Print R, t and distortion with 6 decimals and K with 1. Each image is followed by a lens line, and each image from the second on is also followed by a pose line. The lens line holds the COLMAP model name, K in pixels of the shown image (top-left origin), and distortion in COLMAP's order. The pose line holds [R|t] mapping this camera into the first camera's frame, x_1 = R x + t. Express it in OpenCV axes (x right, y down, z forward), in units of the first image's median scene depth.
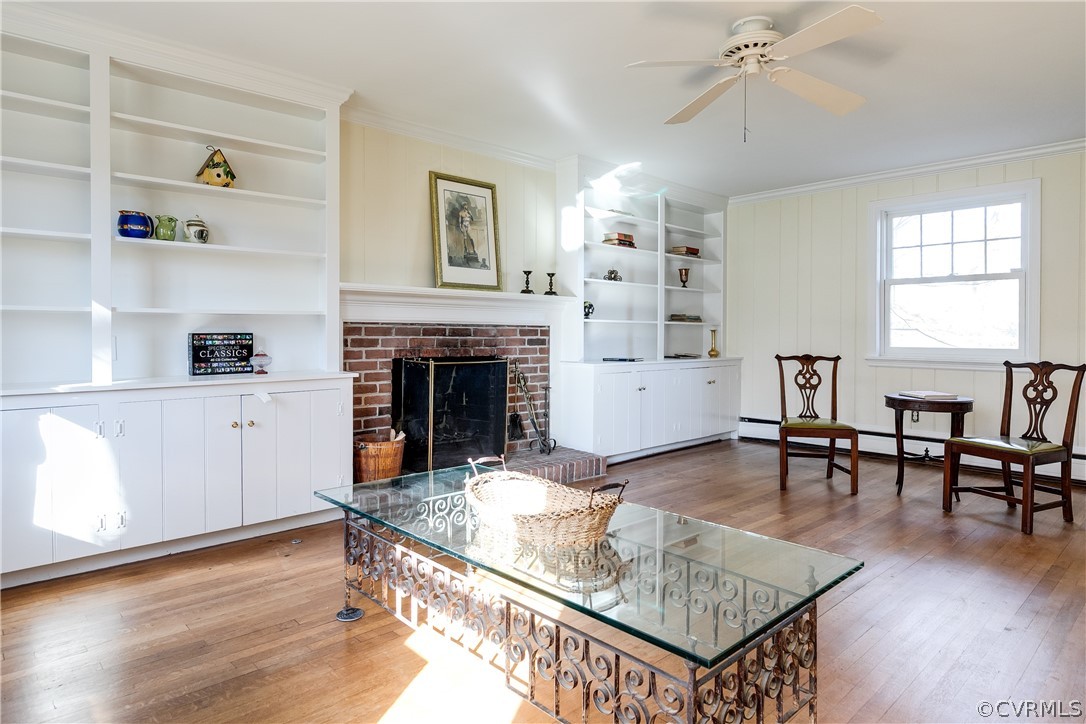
lens RADIAL K [[640.6, 0, 578.7], [0, 640.6, 332.4], [0, 0, 1]] dist [0.020125, -0.000118]
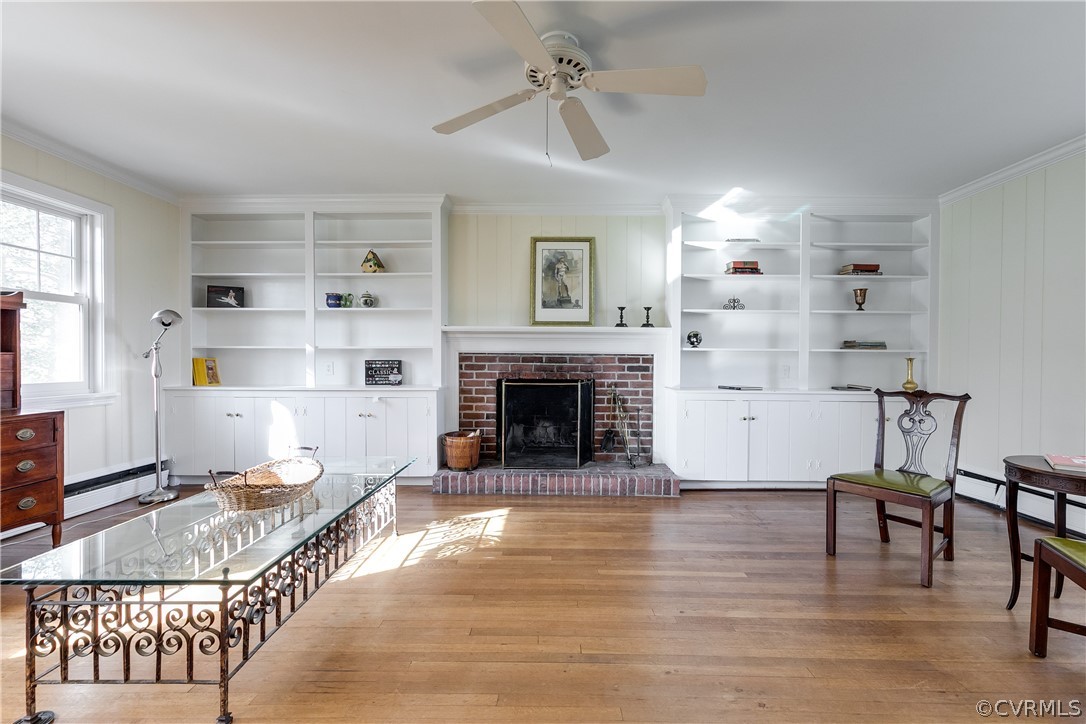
lens RADIAL K [[493.4, 0, 549.0], [0, 493.4, 363.0], [0, 0, 1]] dist [0.010637, 0.000102]
pose [[0.708738, 0.006137, -0.705445, 0.480443], [-0.002346, 0.999977, 0.006342, -0.000345], [0.705468, -0.002840, 0.708736, 0.293372]]
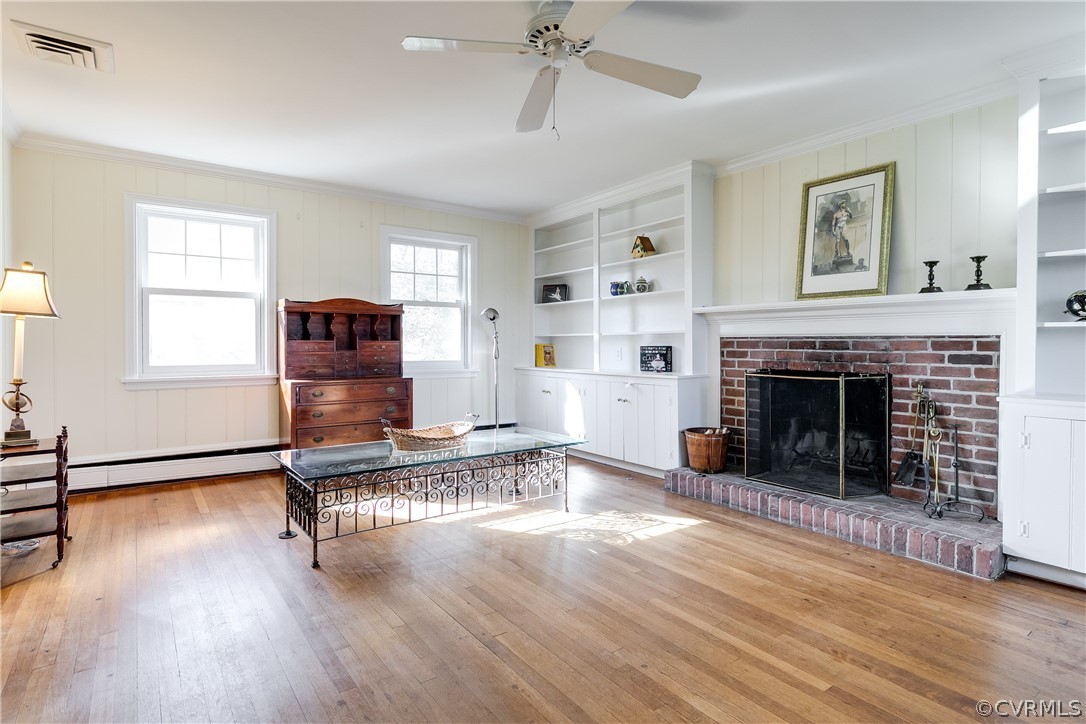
lens RADIAL K [[571.0, 0, 554.8], [0, 571.0, 349.9], [0, 0, 1]] dist [-0.002520, -0.000524]
pose [[-0.144481, 0.003643, -0.989501, 0.662514], [-0.003767, 0.999984, 0.004232, 0.004298], [0.989500, 0.004339, -0.144465, 0.706881]]
